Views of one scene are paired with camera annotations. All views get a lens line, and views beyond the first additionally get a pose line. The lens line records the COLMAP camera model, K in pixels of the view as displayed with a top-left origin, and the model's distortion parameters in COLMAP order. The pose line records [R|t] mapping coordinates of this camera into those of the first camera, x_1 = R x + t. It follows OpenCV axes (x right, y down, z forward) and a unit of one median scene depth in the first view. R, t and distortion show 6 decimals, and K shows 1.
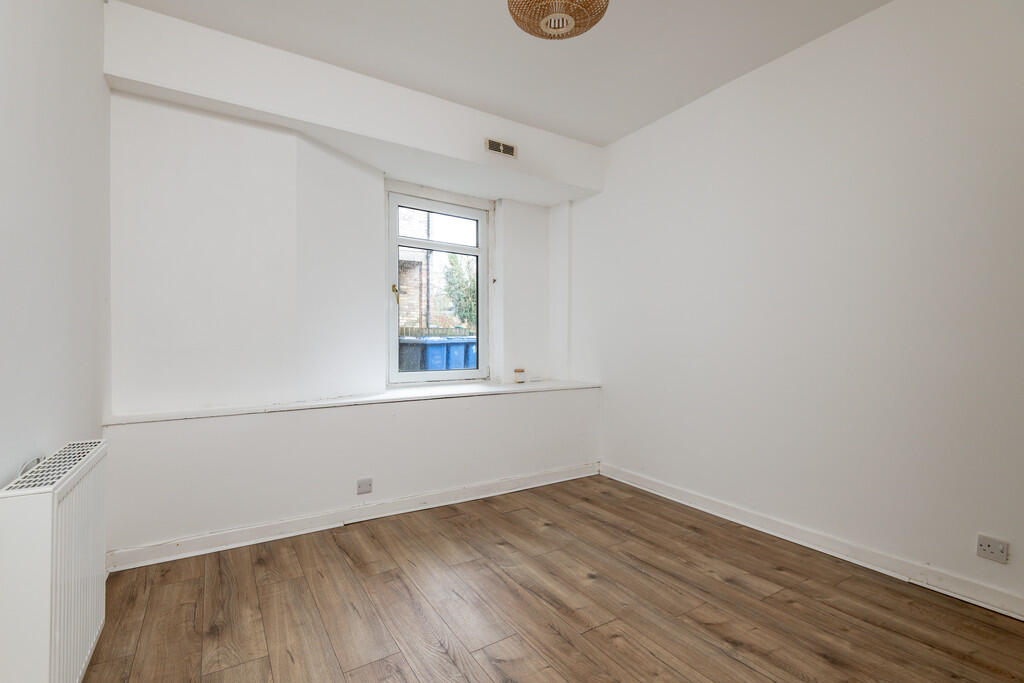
lens RADIAL K [[467.6, 0, 513.7], [0, 467.6, 335.4], [0, 0, 1]] dist [0.044304, -0.024942]
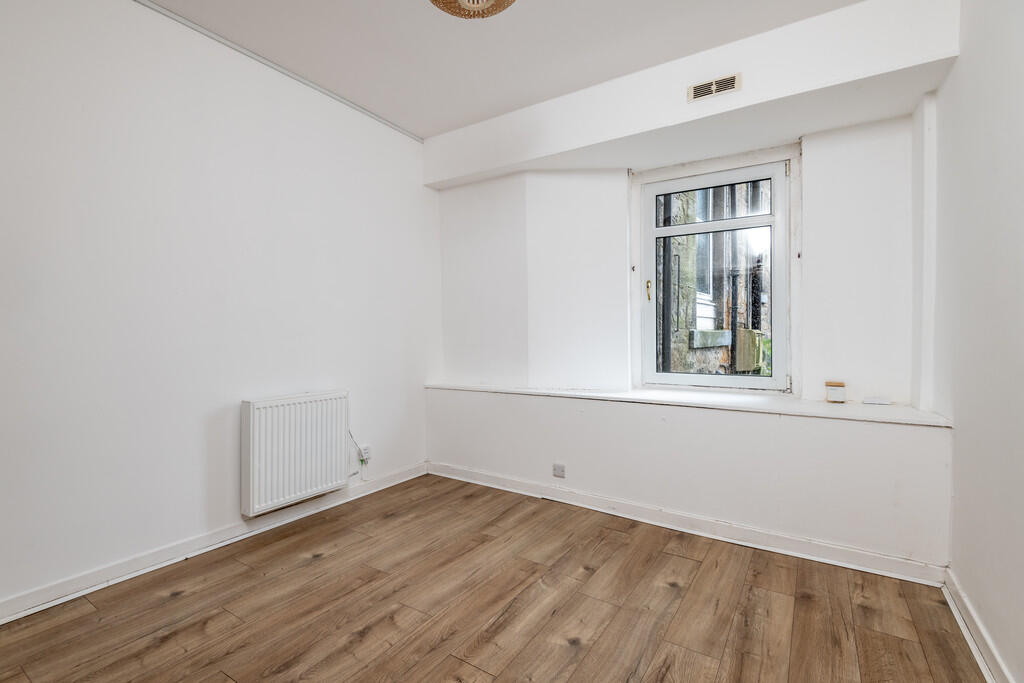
lens RADIAL K [[467.6, 0, 513.7], [0, 467.6, 335.4], [0, 0, 1]] dist [0.044304, -0.024942]
pose [[0.410333, -0.005534, -0.911919, 0.767160], [0.010953, 0.999939, -0.001140, 0.003514], [0.911870, -0.009520, 0.410368, 0.539300]]
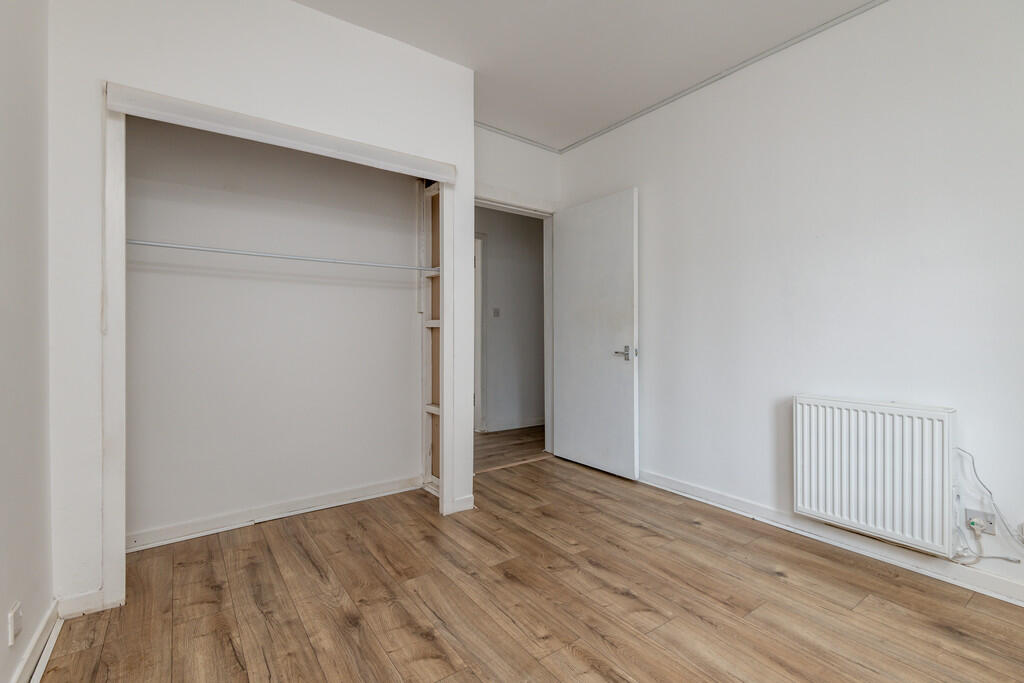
lens RADIAL K [[467.6, 0, 513.7], [0, 467.6, 335.4], [0, 0, 1]] dist [0.044304, -0.024942]
pose [[-0.998596, -0.001977, -0.052932, 0.241114], [-0.001993, 0.999998, 0.000235, 0.011405], [0.052932, 0.000340, -0.998598, 1.431208]]
